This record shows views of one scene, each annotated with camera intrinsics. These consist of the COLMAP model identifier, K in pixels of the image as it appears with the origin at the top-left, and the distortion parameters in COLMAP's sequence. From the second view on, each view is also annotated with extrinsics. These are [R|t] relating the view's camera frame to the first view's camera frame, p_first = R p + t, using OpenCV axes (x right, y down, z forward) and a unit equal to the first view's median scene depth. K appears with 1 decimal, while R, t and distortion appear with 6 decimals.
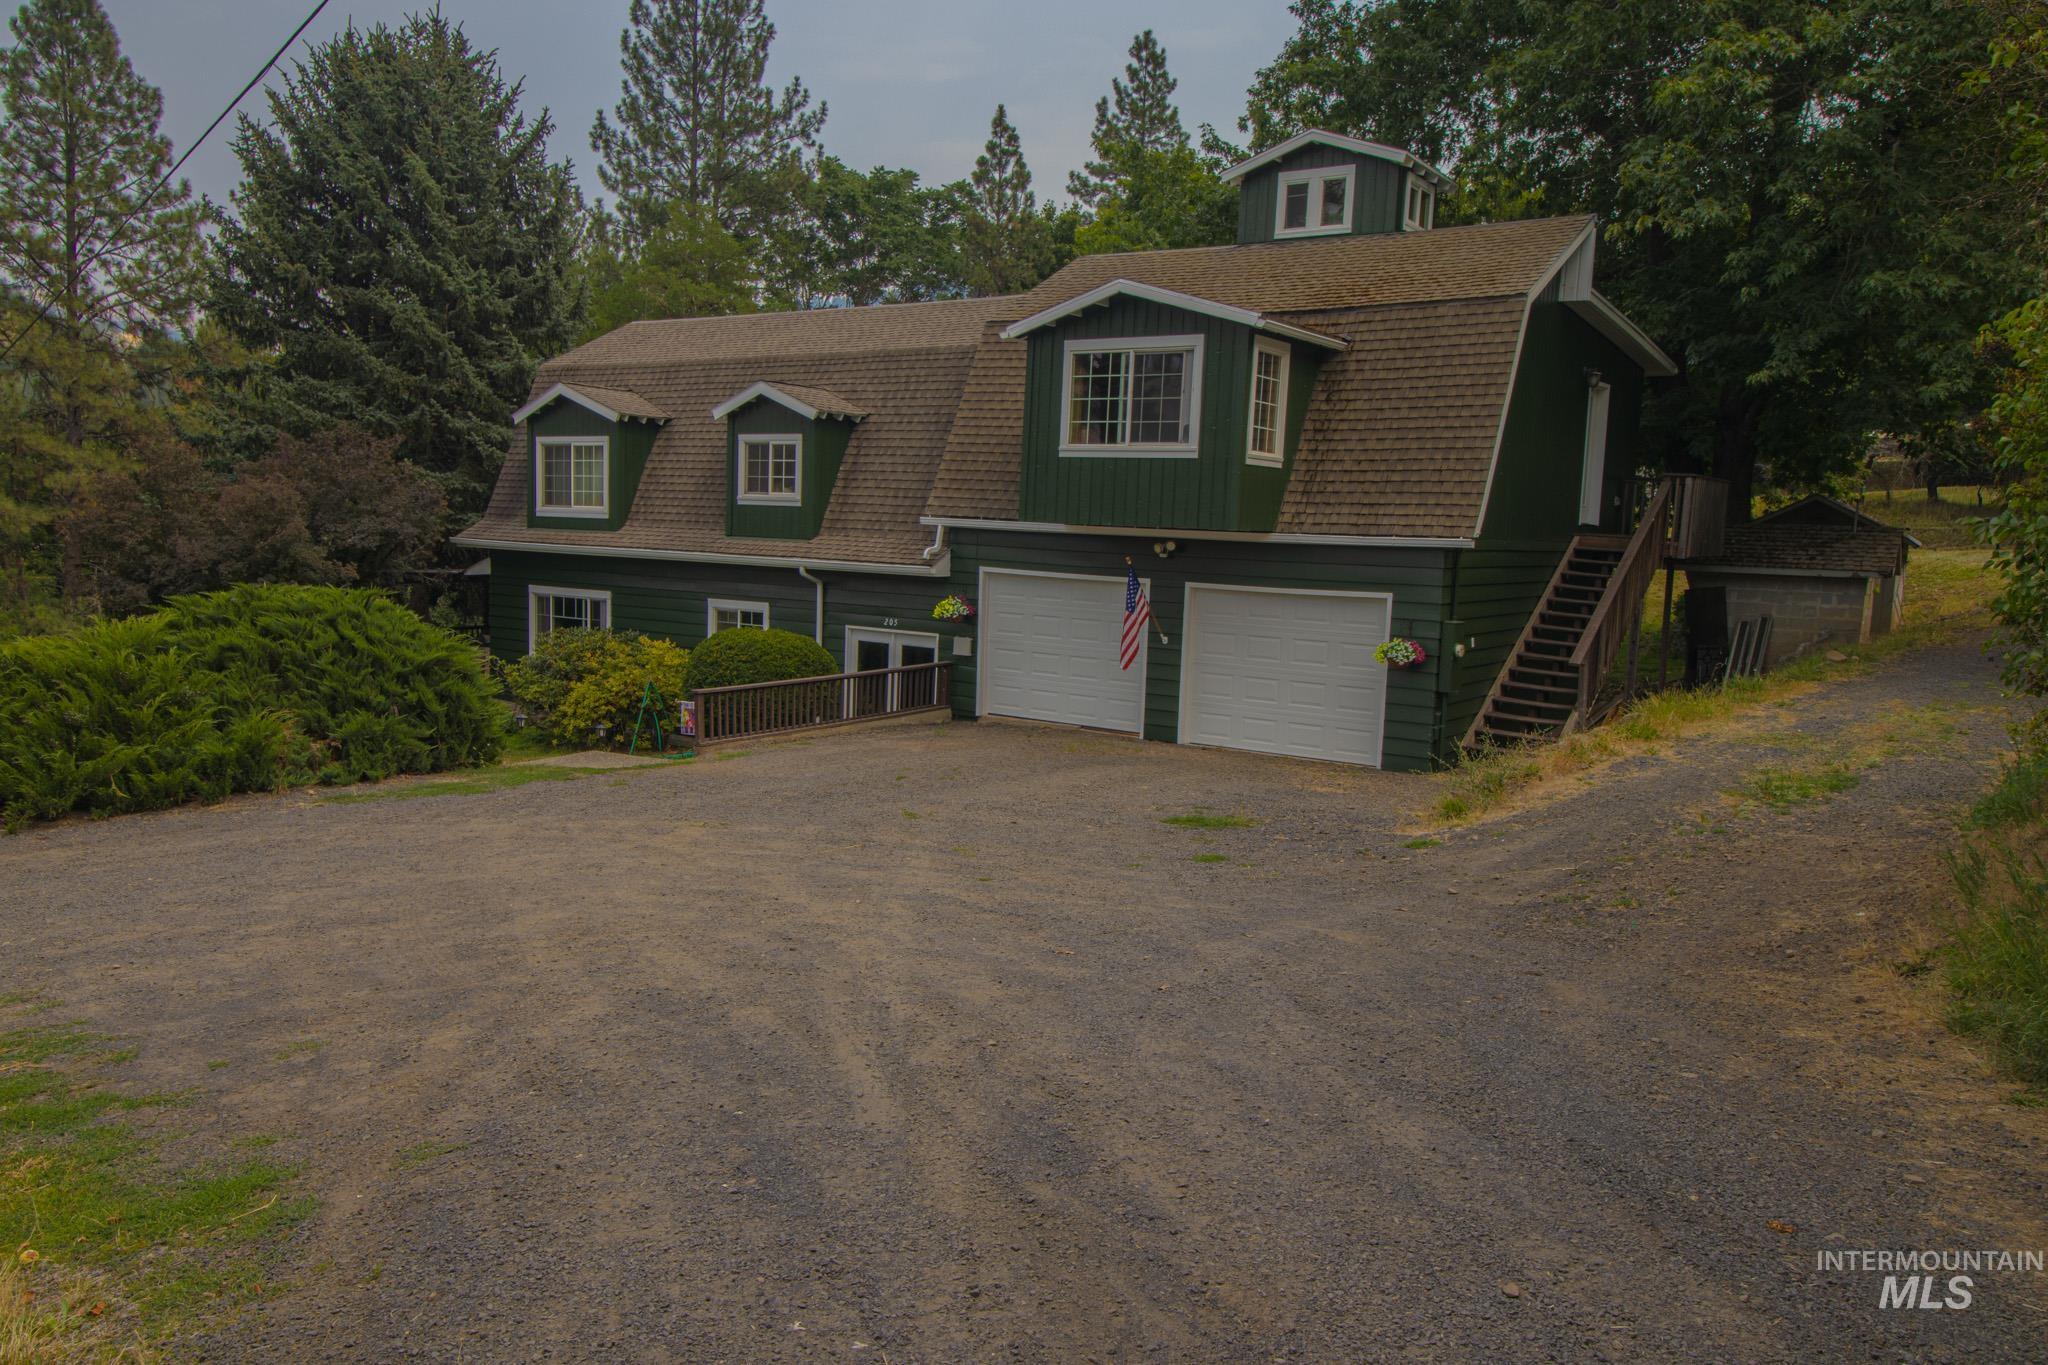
lens RADIAL K [[1509.2, 0, 1008.0], [0, 1509.2, 687.1], [0, 0, 1]] dist [0.016469, -0.004944]
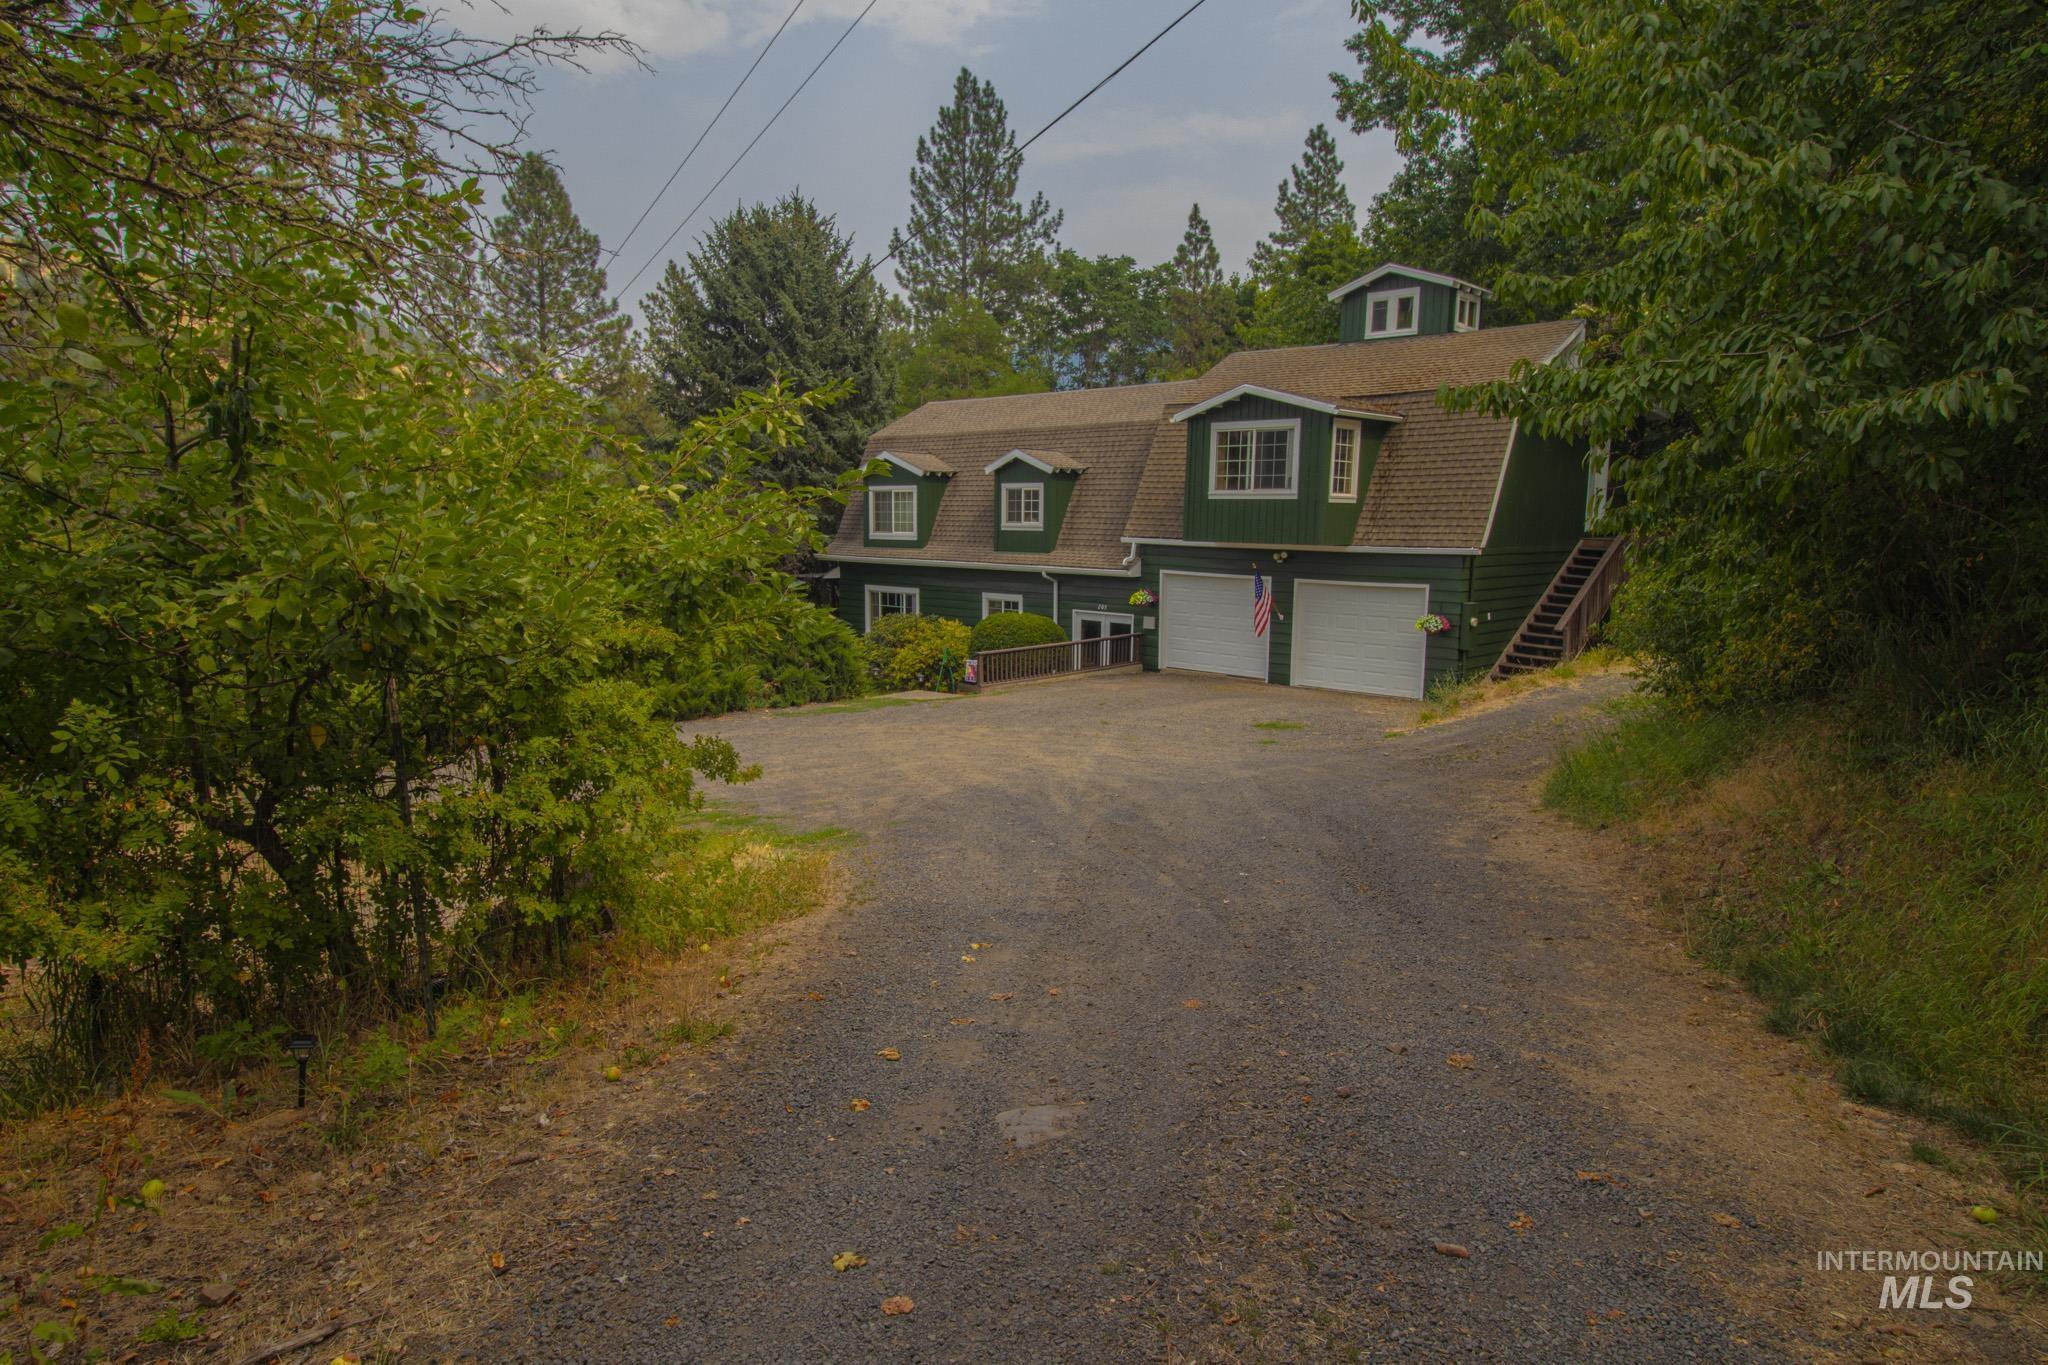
lens RADIAL K [[1234.2, 0, 1016.1], [0, 1234.2, 678.5], [0, 0, 1]] dist [0.013182, -0.000048]
pose [[0.986791, -0.004747, -0.161929, 0.036125], [0.008041, 0.999774, 0.019693, 0.003246], [0.161799, -0.020735, 0.986606, -0.228104]]
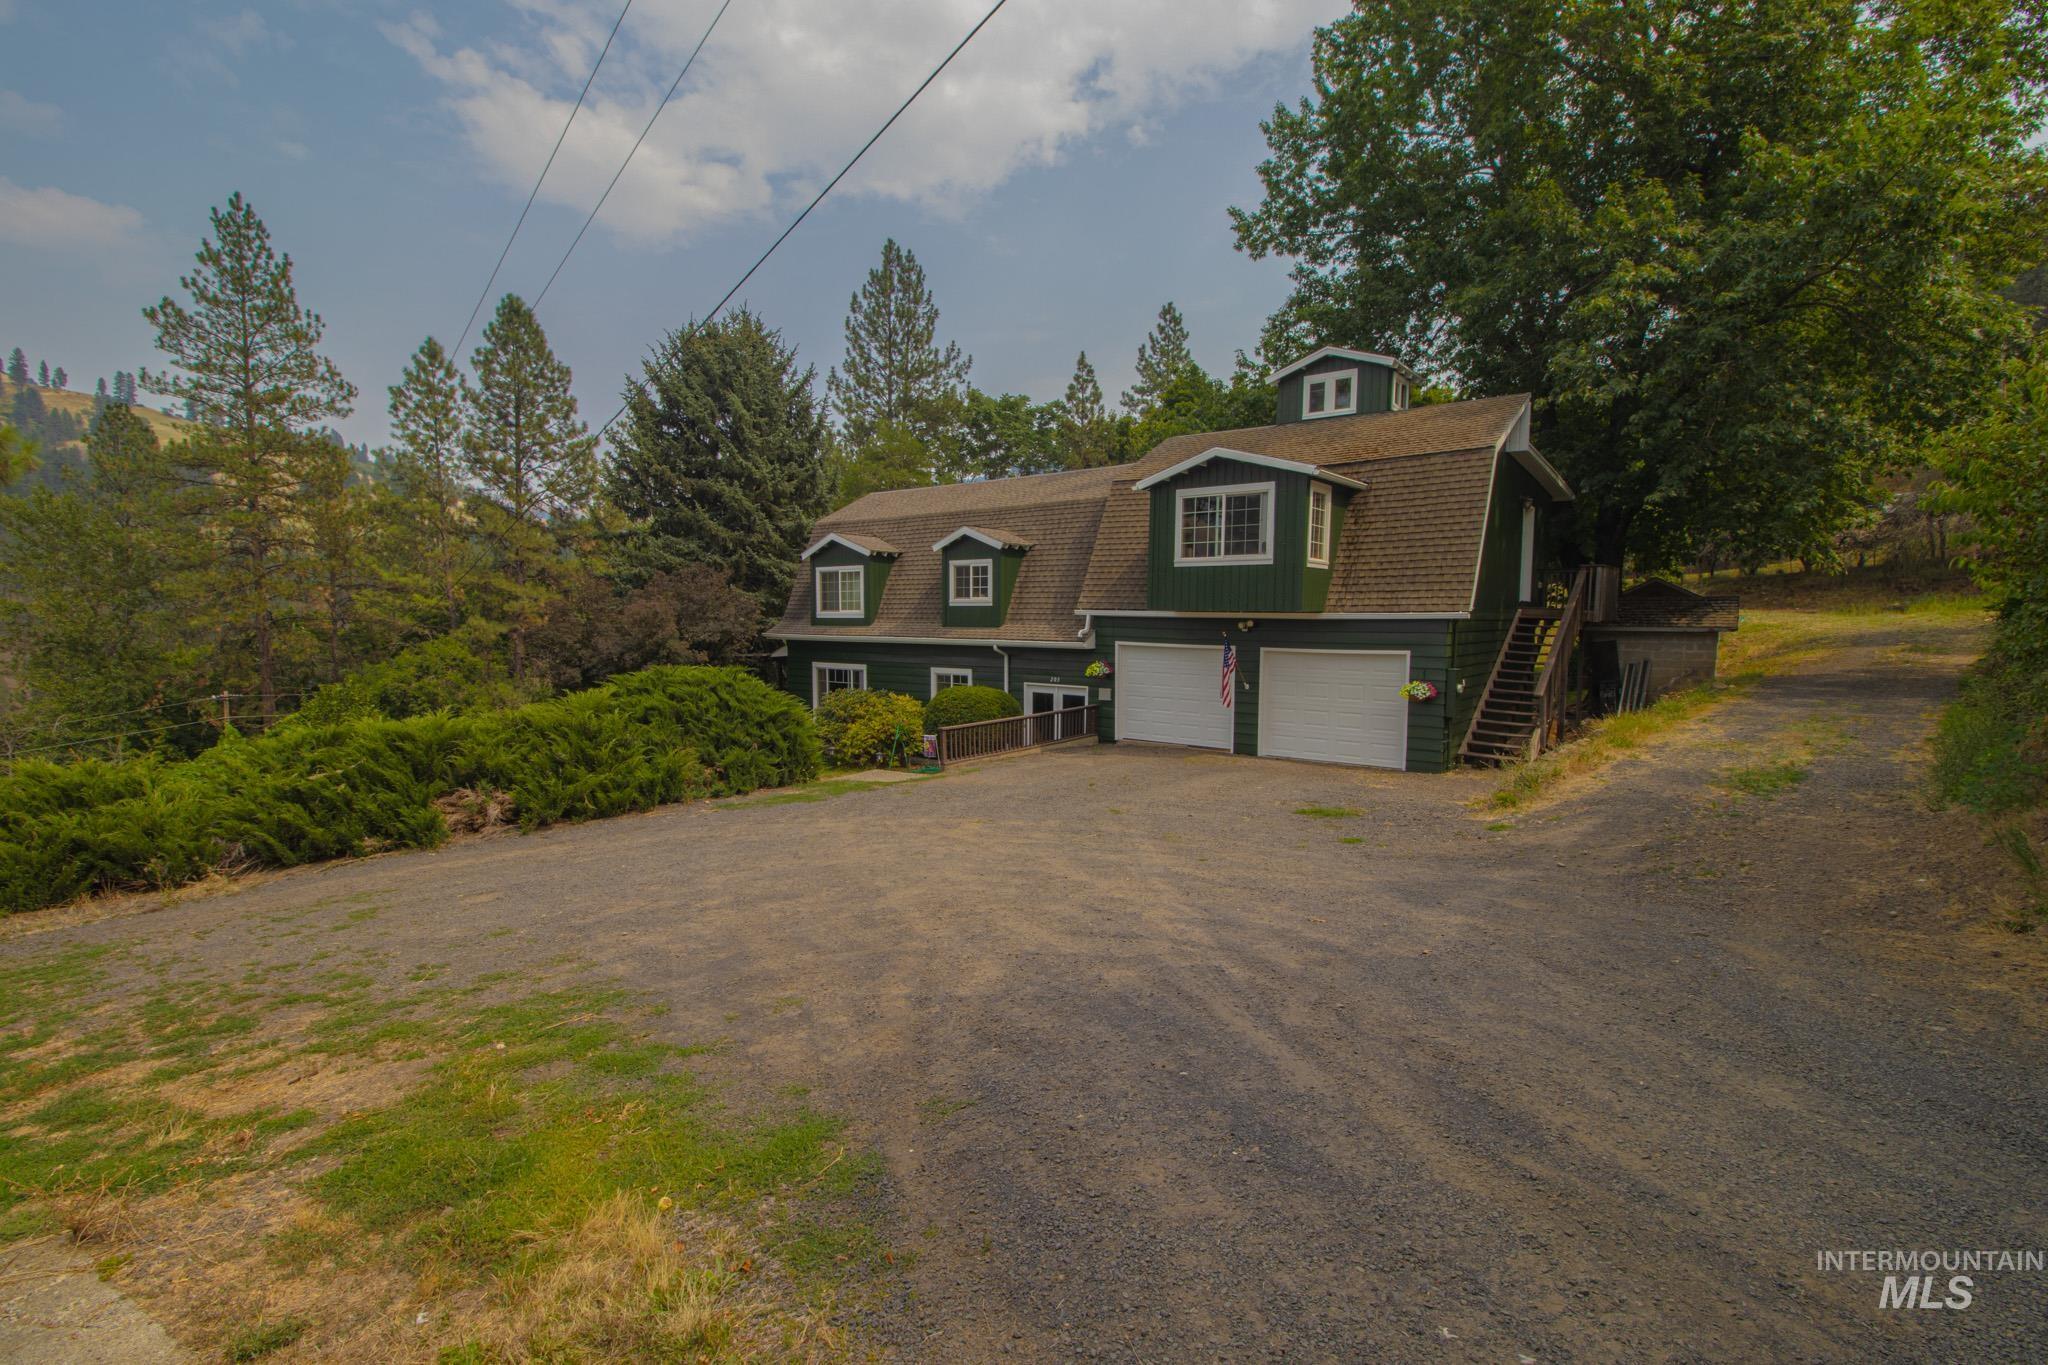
lens RADIAL K [[951.2, 0, 1019.2], [0, 951.2, 685.6], [0, 0, 1]] dist [0.006800, -0.015160]
pose [[0.997871, -0.026375, -0.059641, -0.055623], [0.024233, 0.999044, -0.036372, -0.003029], [0.060543, 0.034849, 0.997557, 0.041679]]
